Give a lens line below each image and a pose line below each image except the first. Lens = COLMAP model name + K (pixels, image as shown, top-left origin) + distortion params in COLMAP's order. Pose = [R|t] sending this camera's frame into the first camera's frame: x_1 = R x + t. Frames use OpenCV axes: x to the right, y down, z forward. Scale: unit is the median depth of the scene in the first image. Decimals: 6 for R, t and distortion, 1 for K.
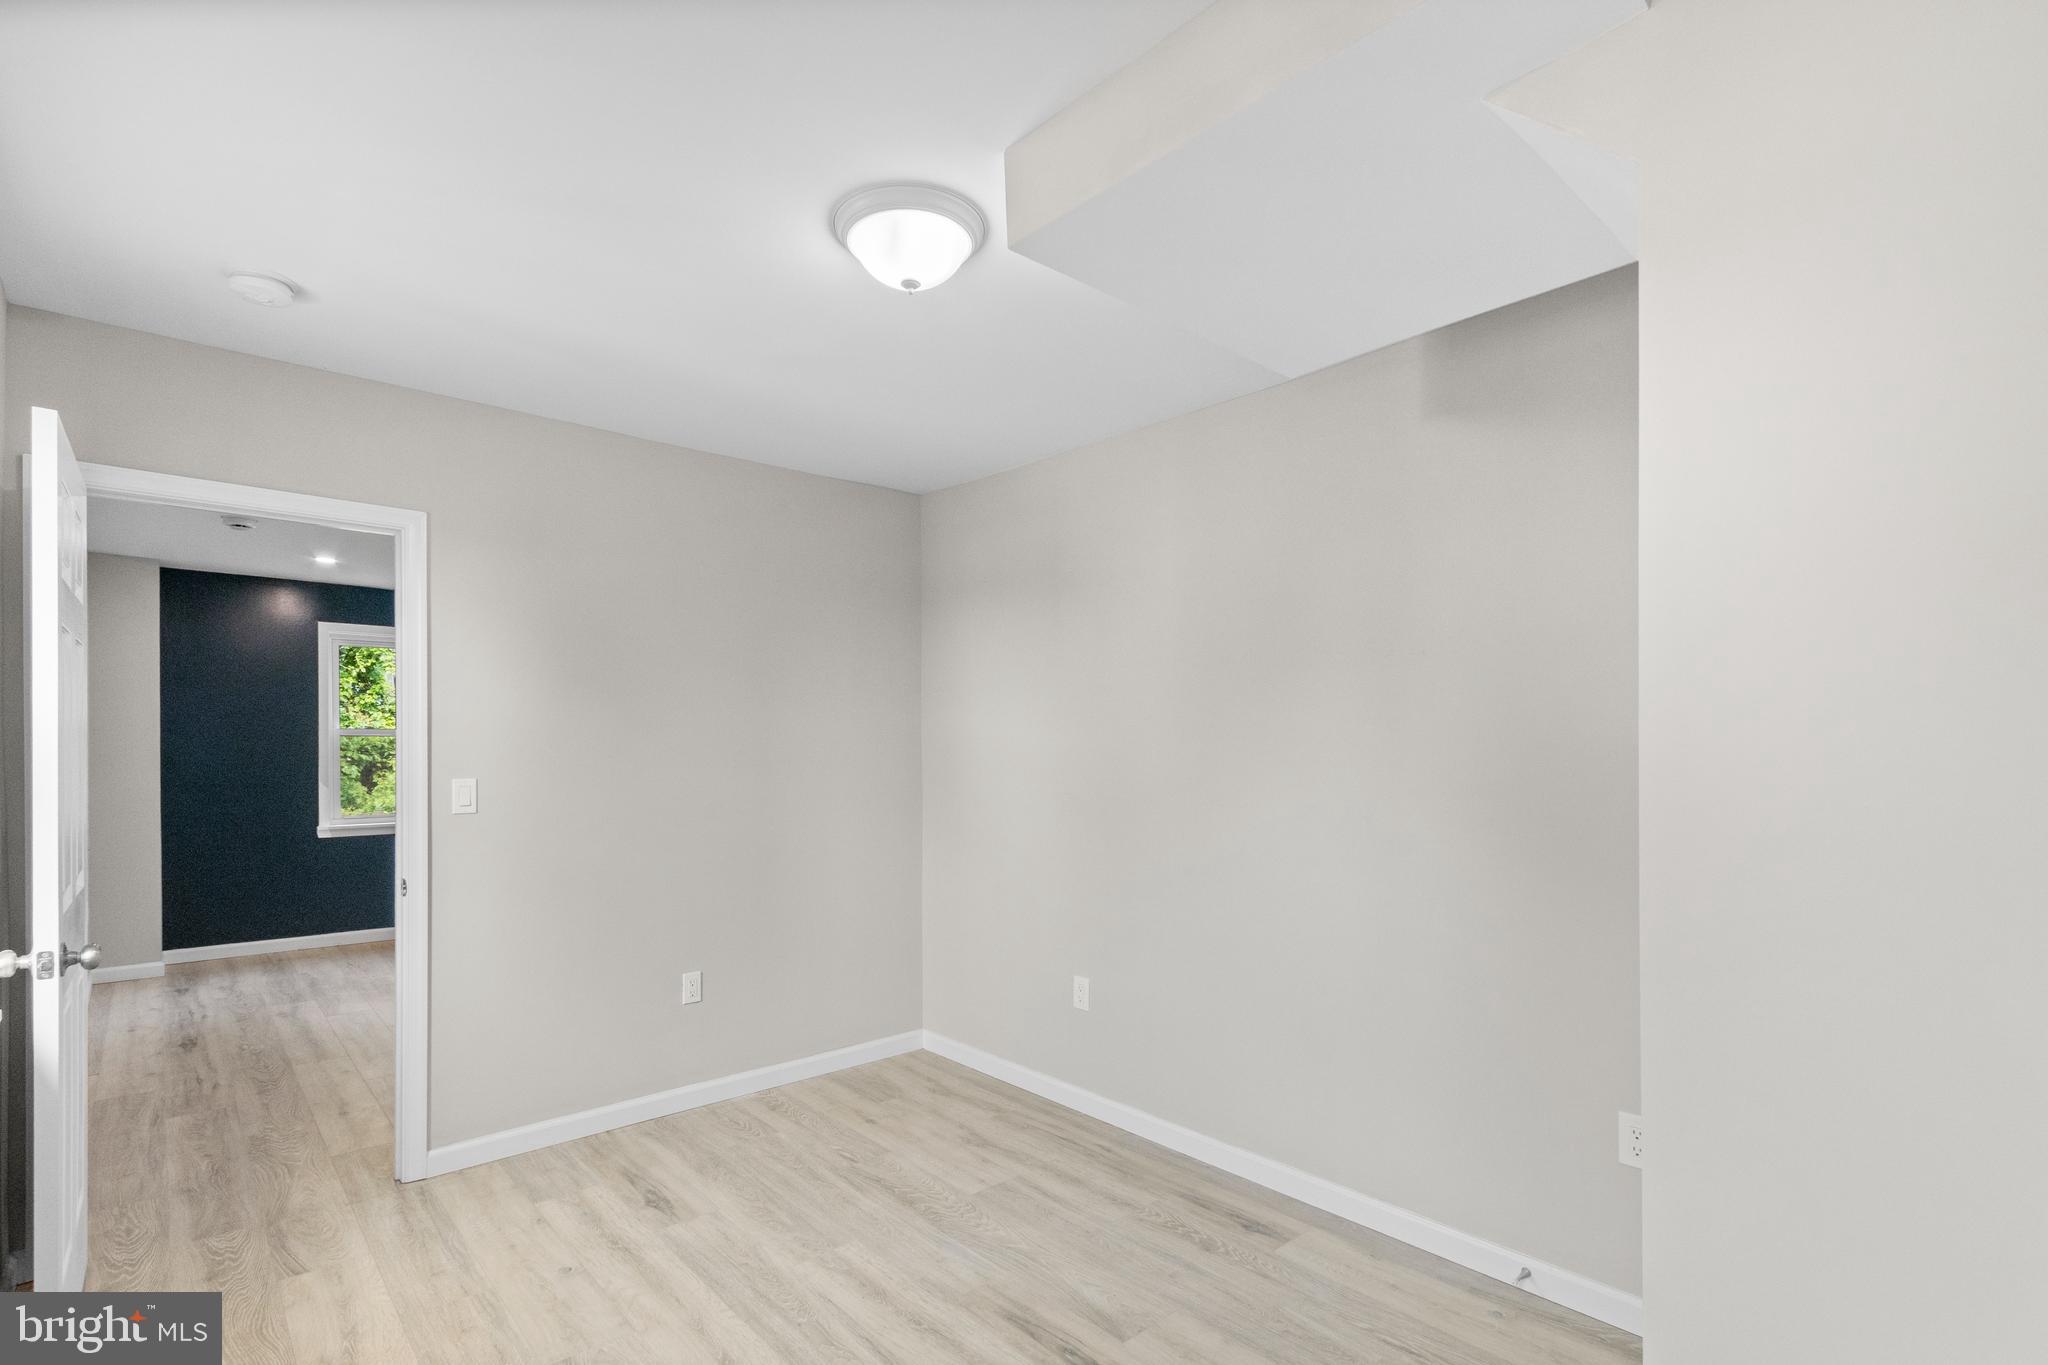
lens RADIAL K [[971.7, 0, 1030.8], [0, 971.7, 752.1], [0, 0, 1]] dist [0.002960, -0.000748]
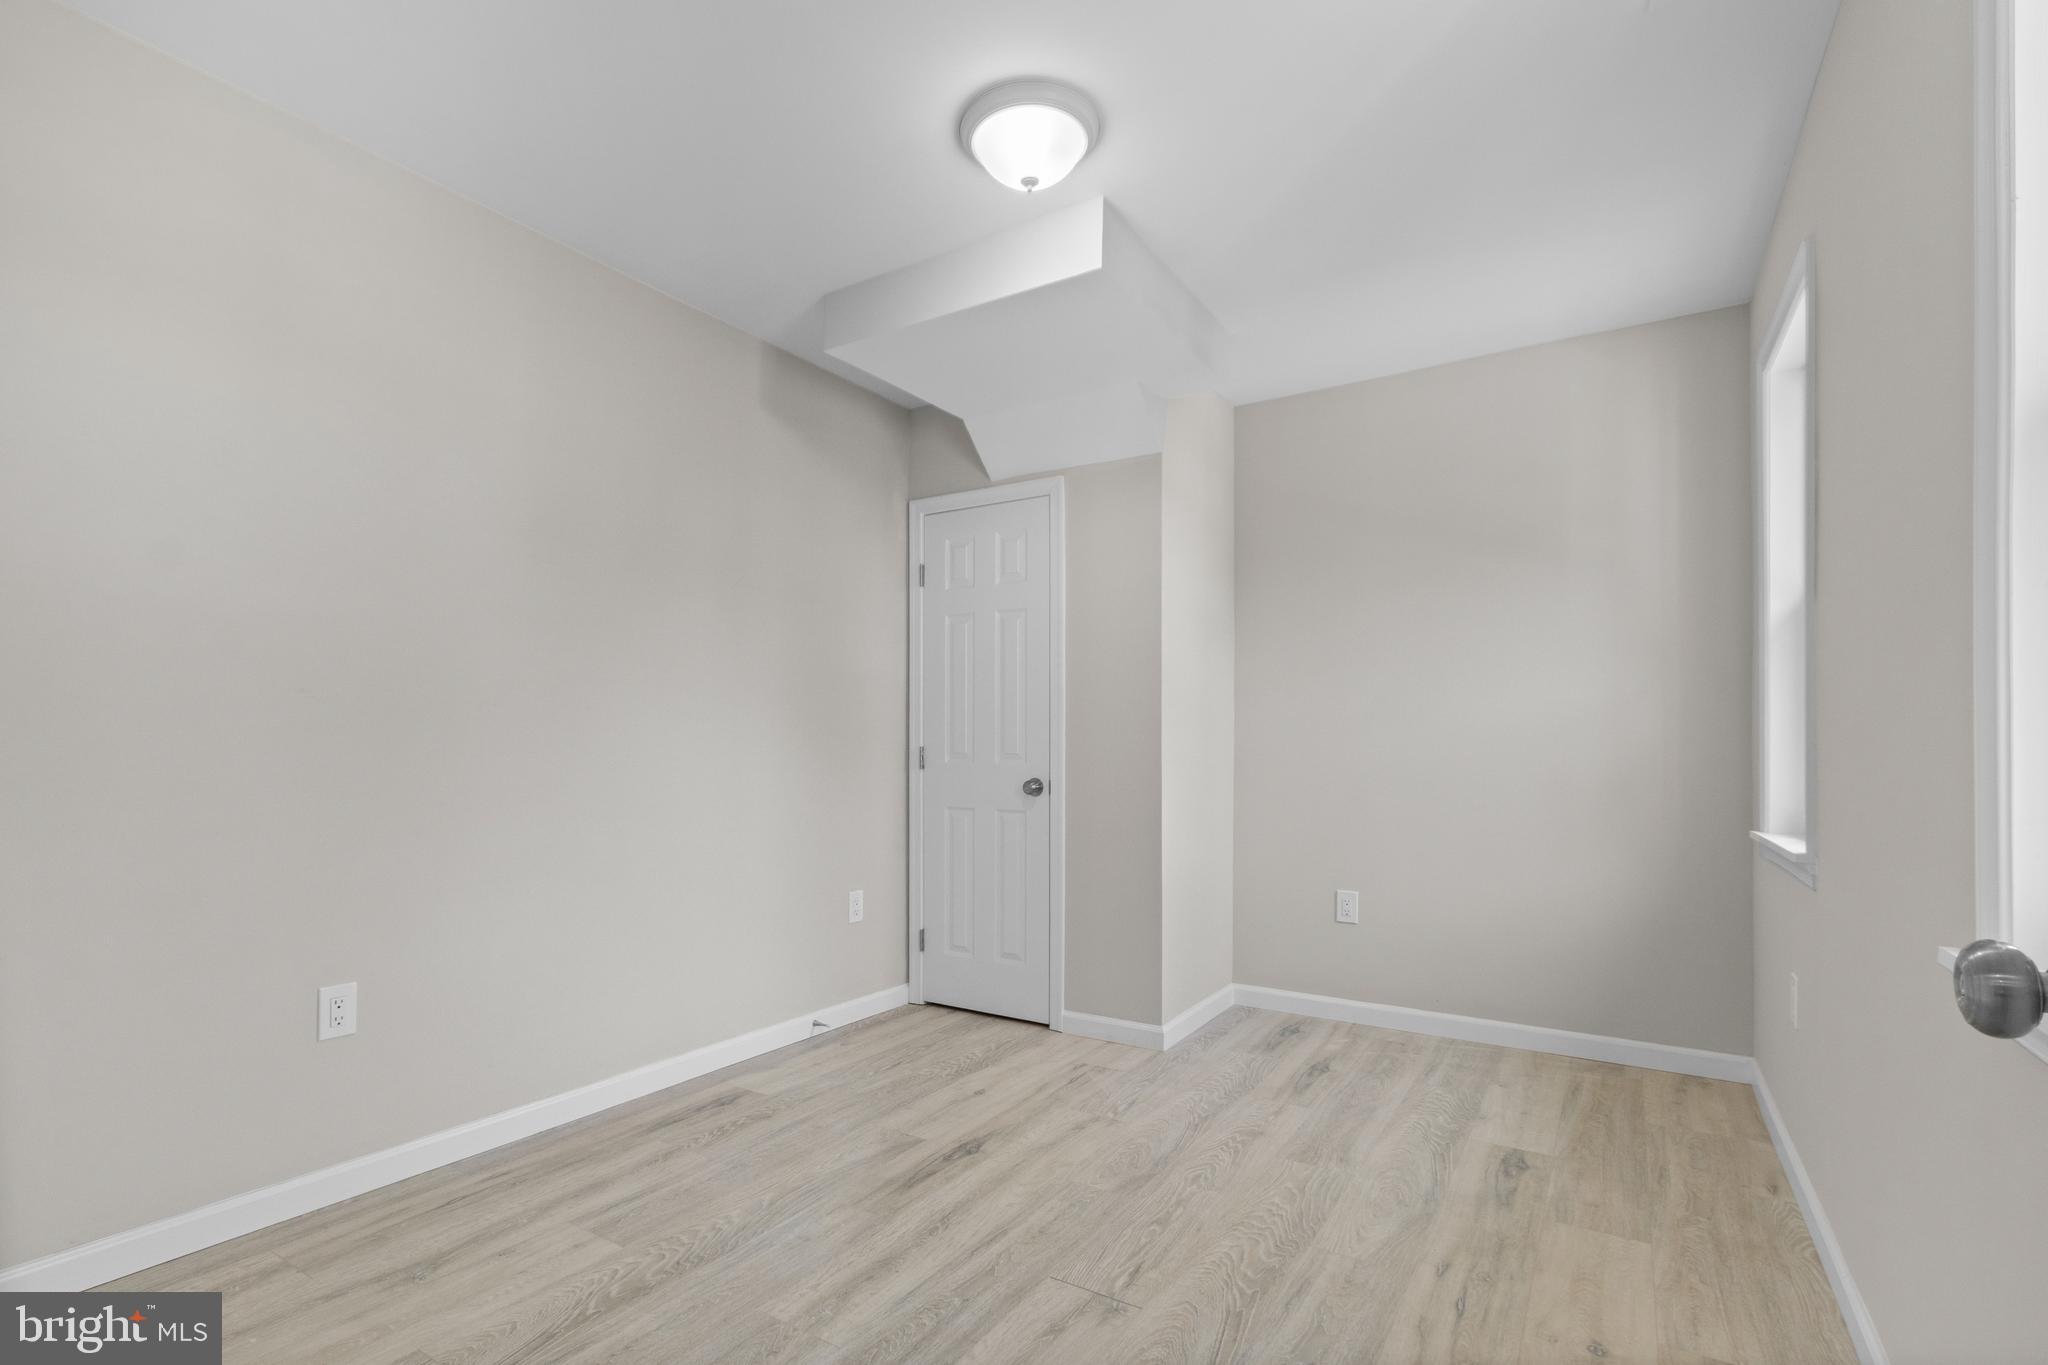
lens RADIAL K [[971.7, 0, 979.1], [0, 971.7, 732.5], [0, 0, 1]] dist [0.002960, -0.000748]
pose [[-0.257402, 0.016652, 0.966161, -0.821296], [0.000073, 0.999852, -0.017213, 0.100242], [-0.966304, -0.004360, -0.257365, 0.951464]]
